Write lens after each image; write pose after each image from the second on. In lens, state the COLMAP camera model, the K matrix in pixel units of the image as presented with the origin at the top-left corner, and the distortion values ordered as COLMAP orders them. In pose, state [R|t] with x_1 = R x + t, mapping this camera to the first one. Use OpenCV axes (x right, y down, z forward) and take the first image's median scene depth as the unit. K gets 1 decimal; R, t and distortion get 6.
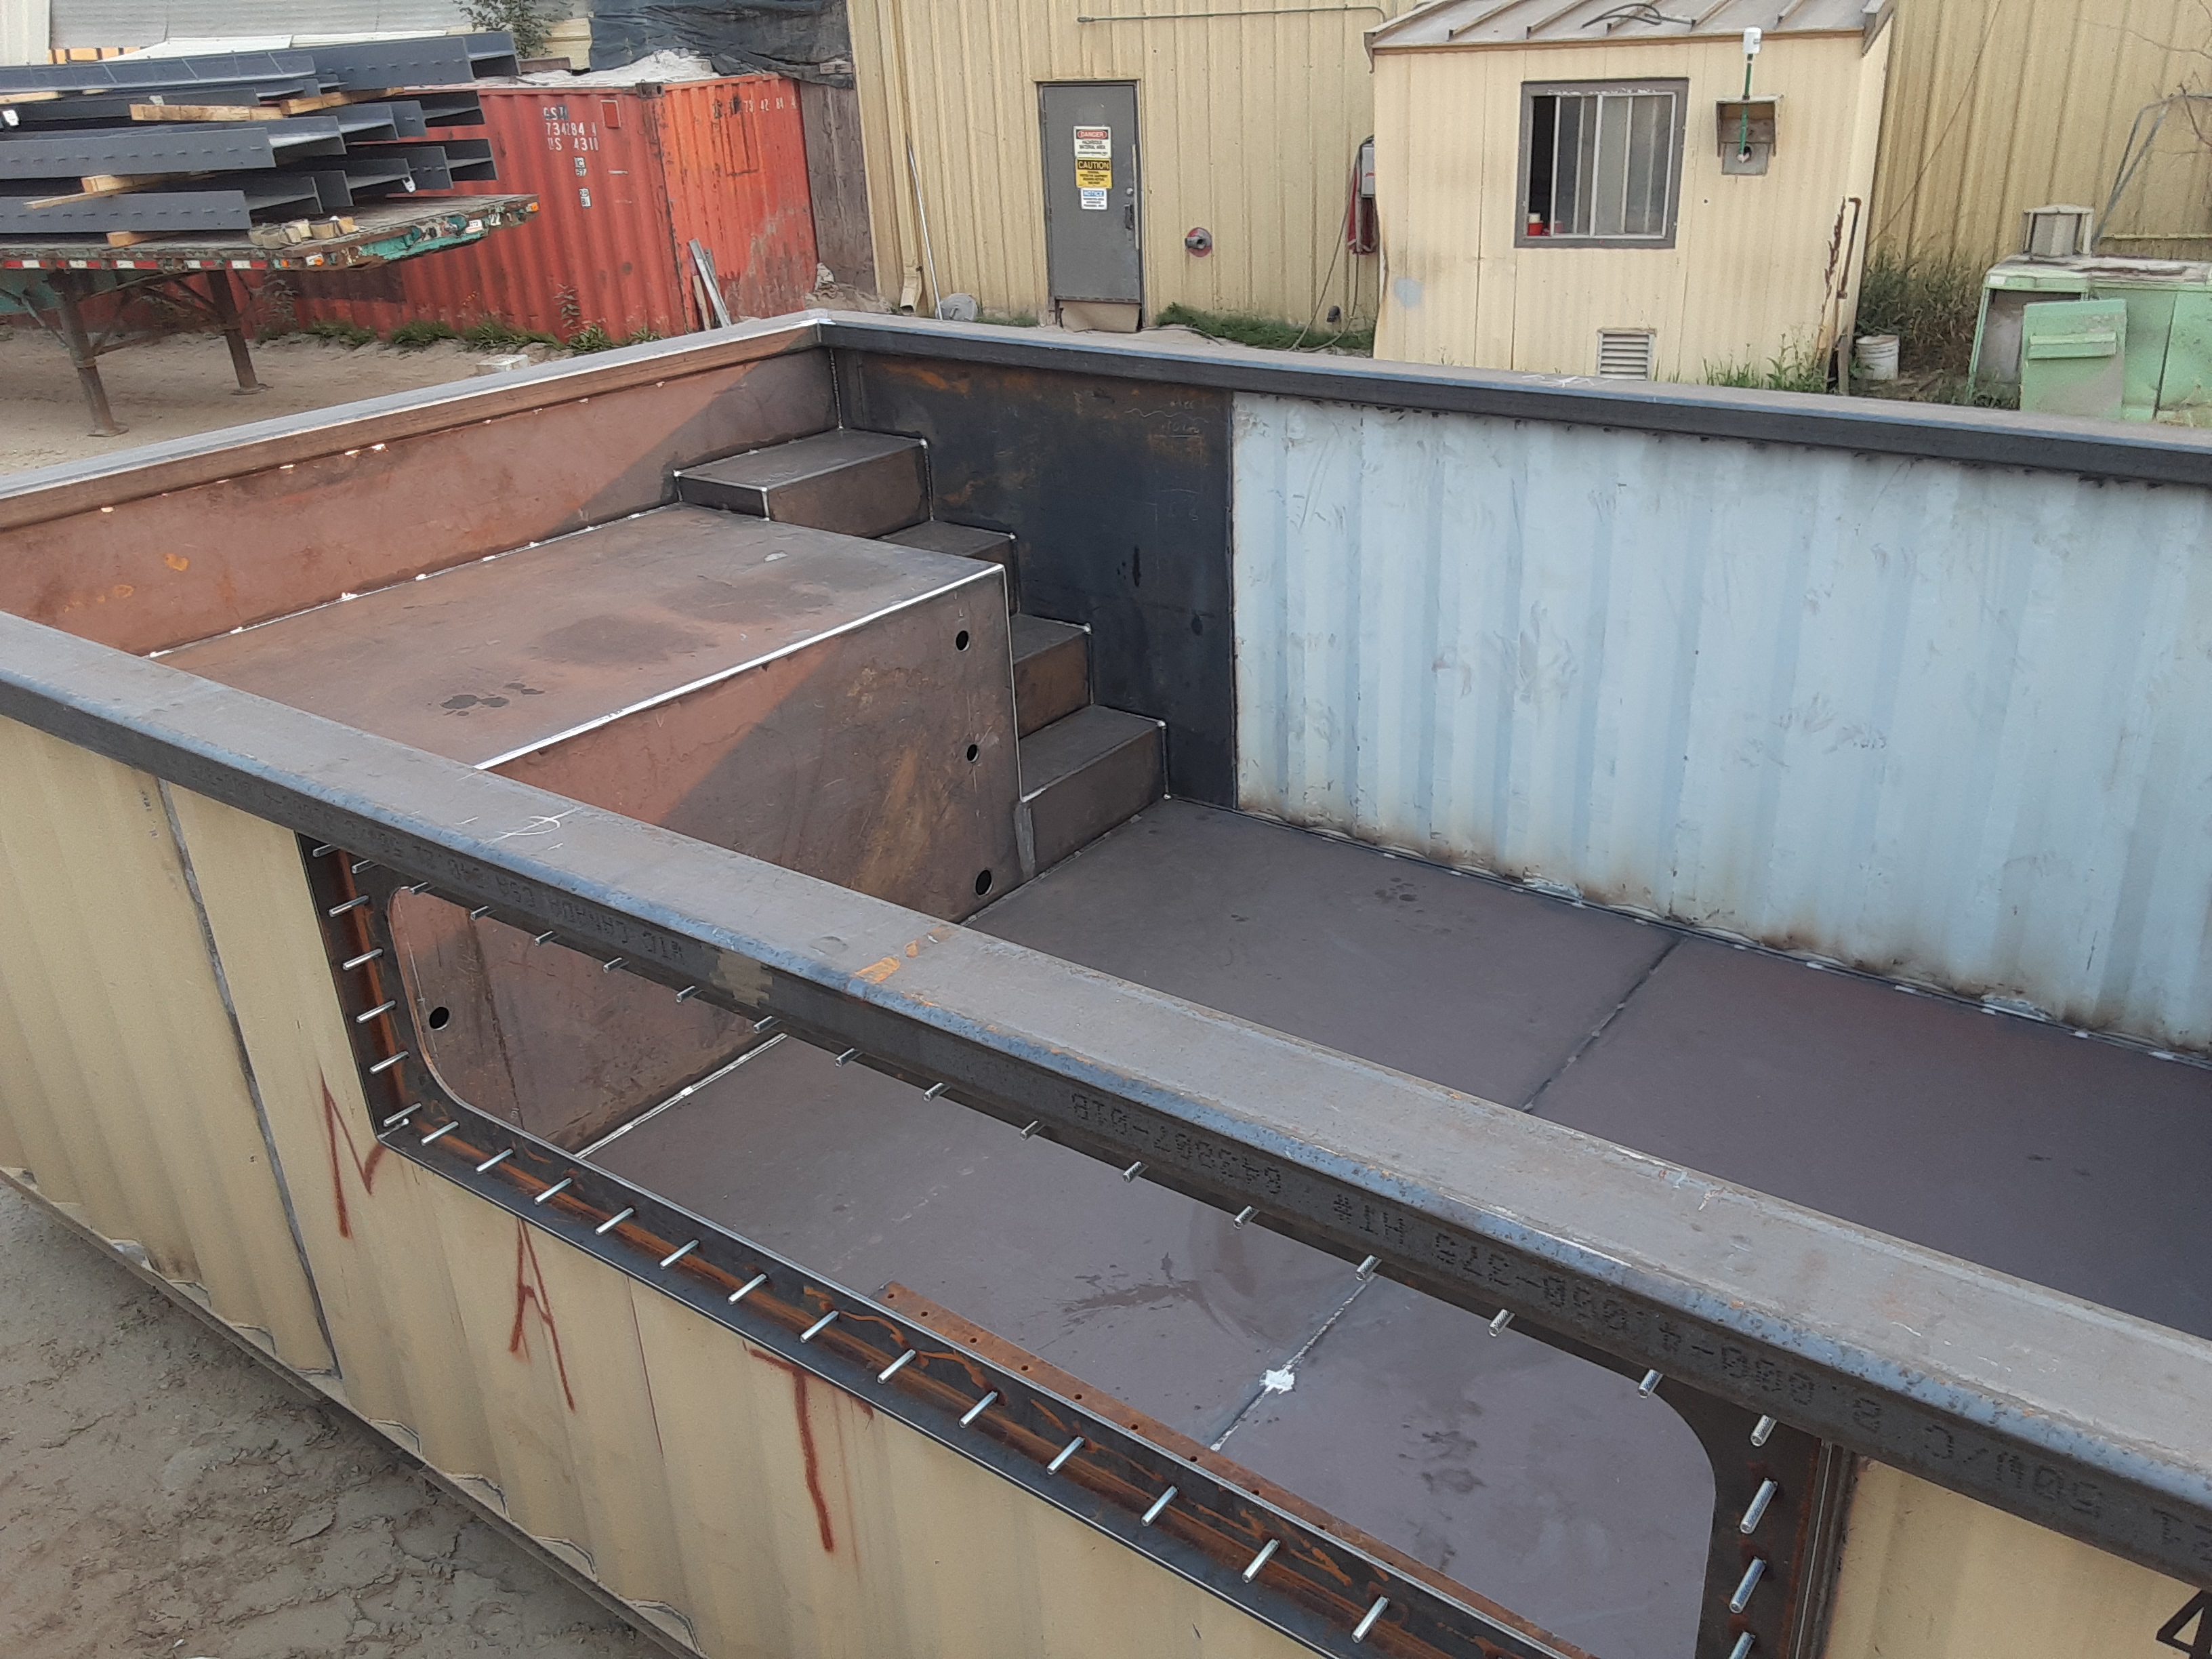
lens RADIAL K [[1814.6, 0, 1106.5], [0, 1814.6, 896.9], [0, 0, 1]] dist [-0.005206, -0.005252]
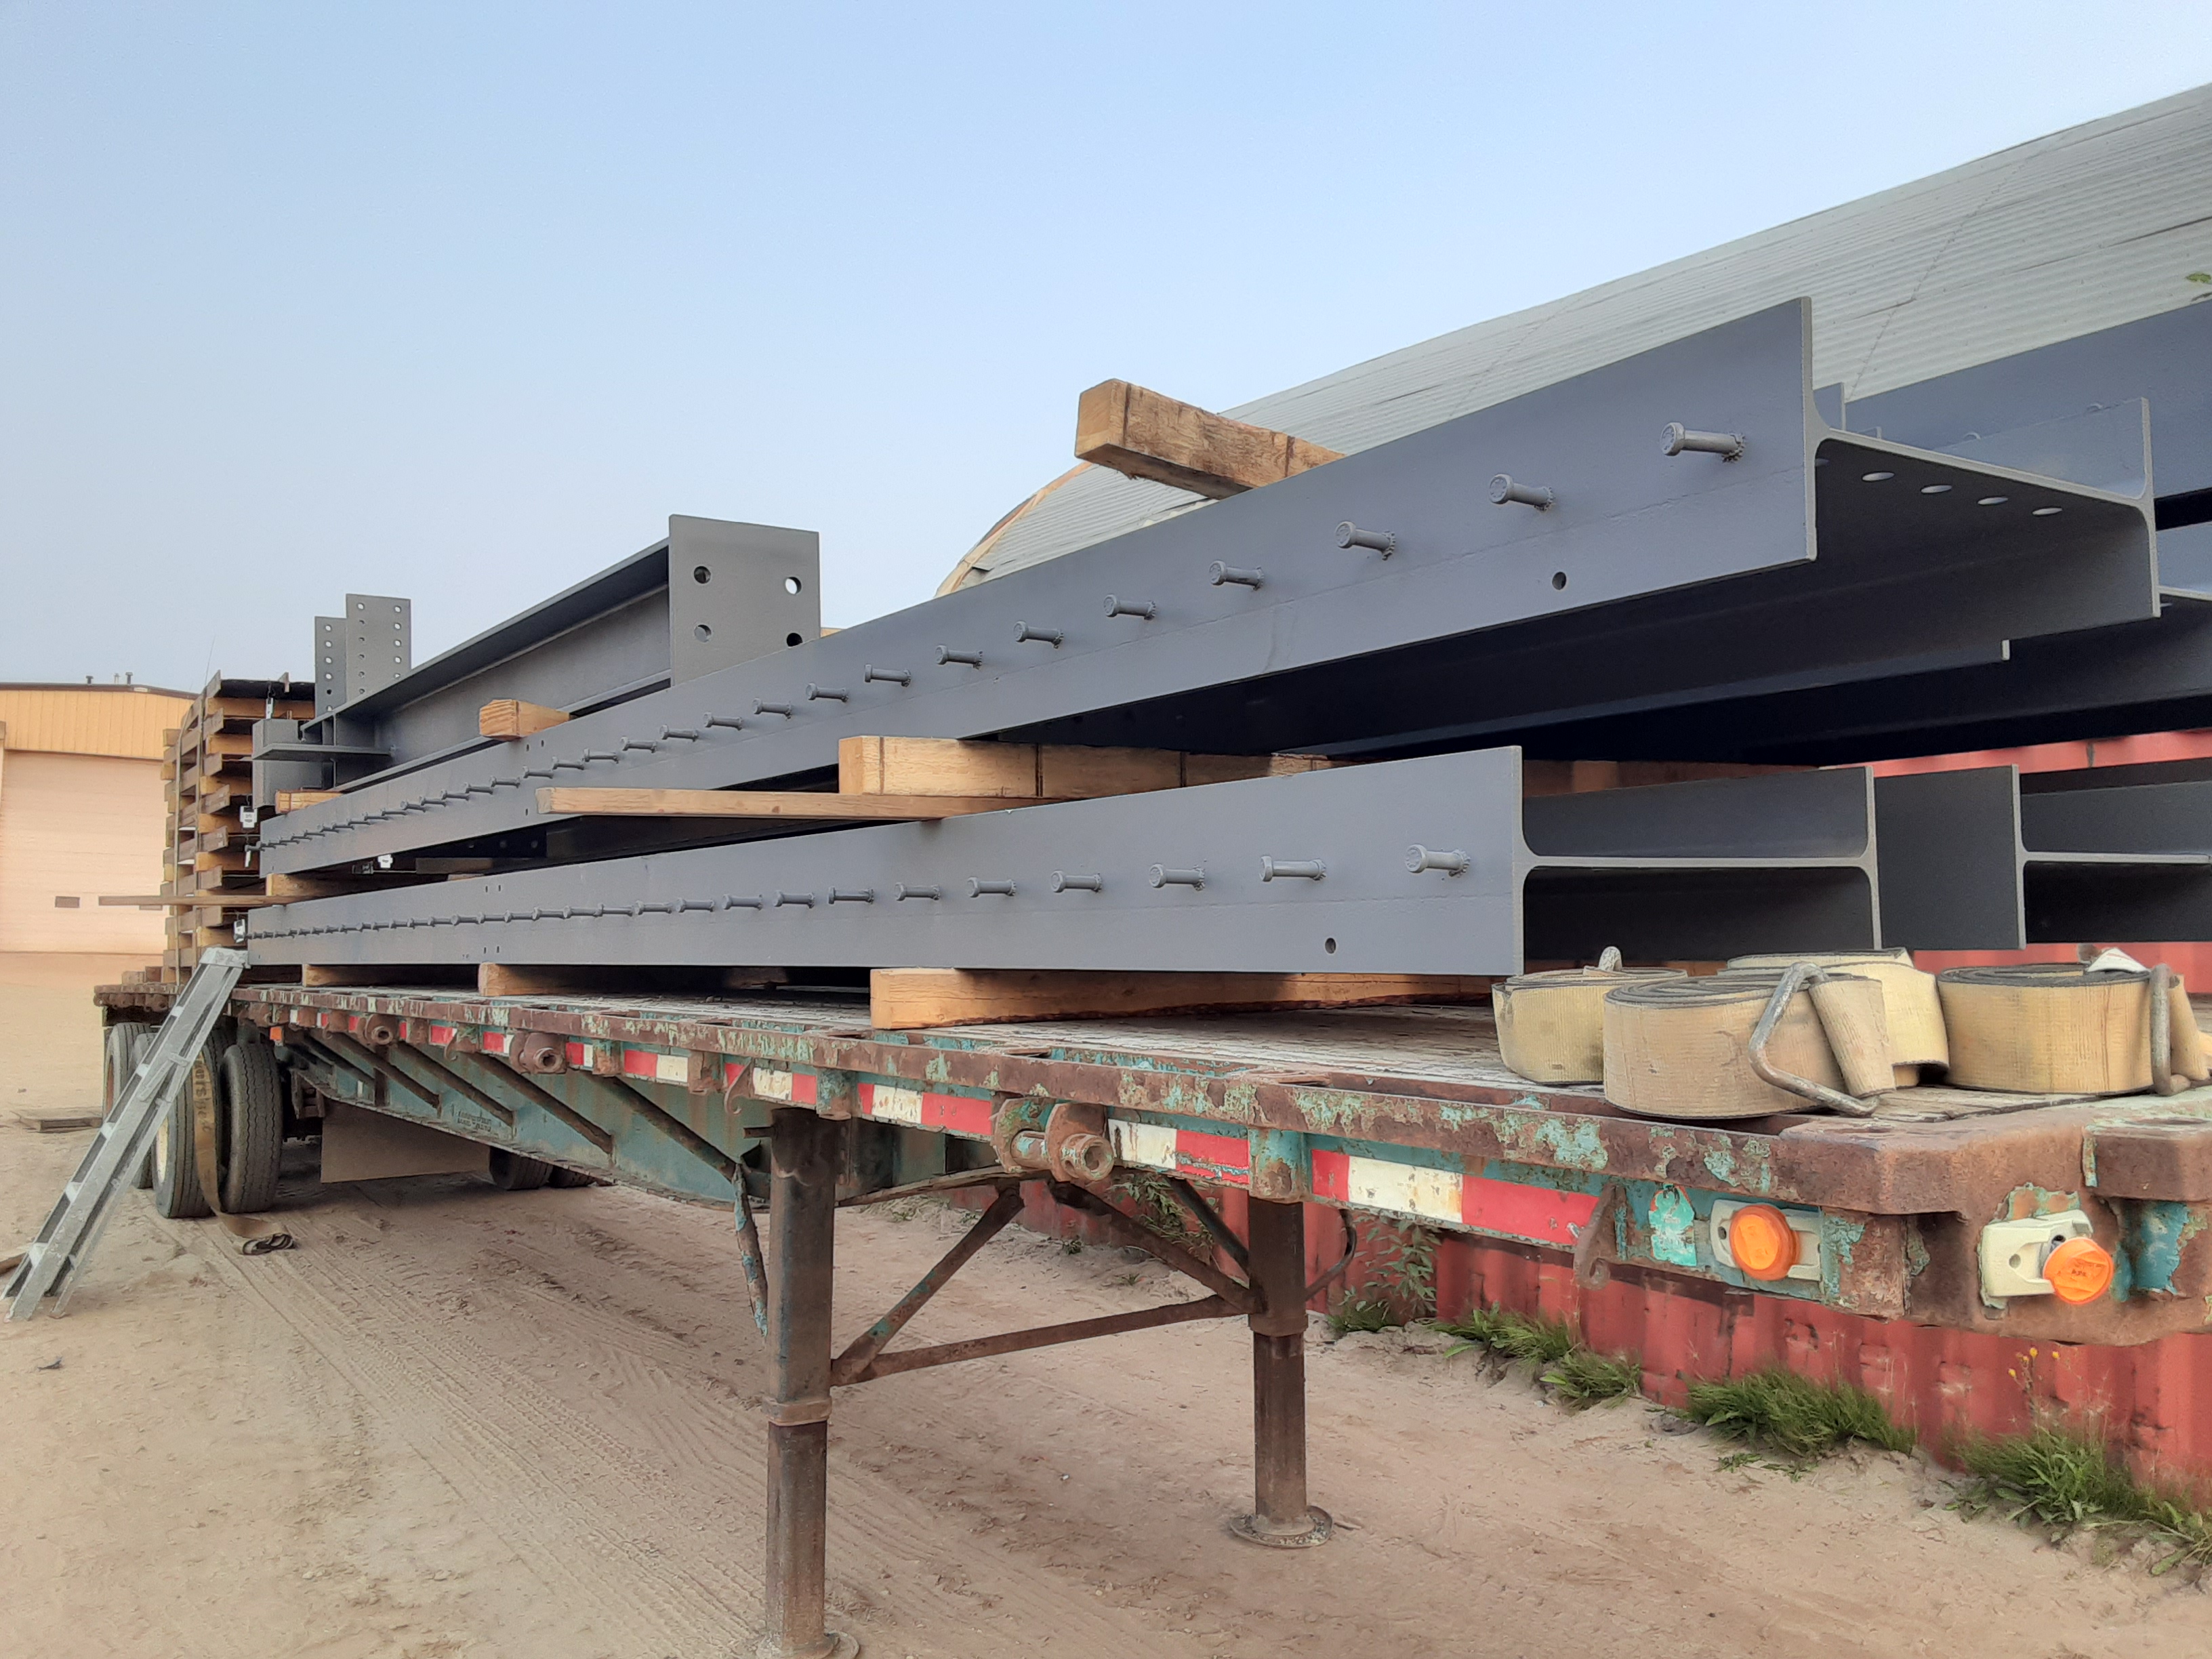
lens RADIAL K [[1814.6, 0, 1106.5], [0, 1814.6, 896.9], [0, 0, 1]] dist [-0.005206, -0.005252]
pose [[0.850981, 0.050534, -0.522759, -0.410395], [-0.289187, 0.875965, -0.386079, -0.297334], [0.438408, 0.479721, 0.760043, 0.840110]]
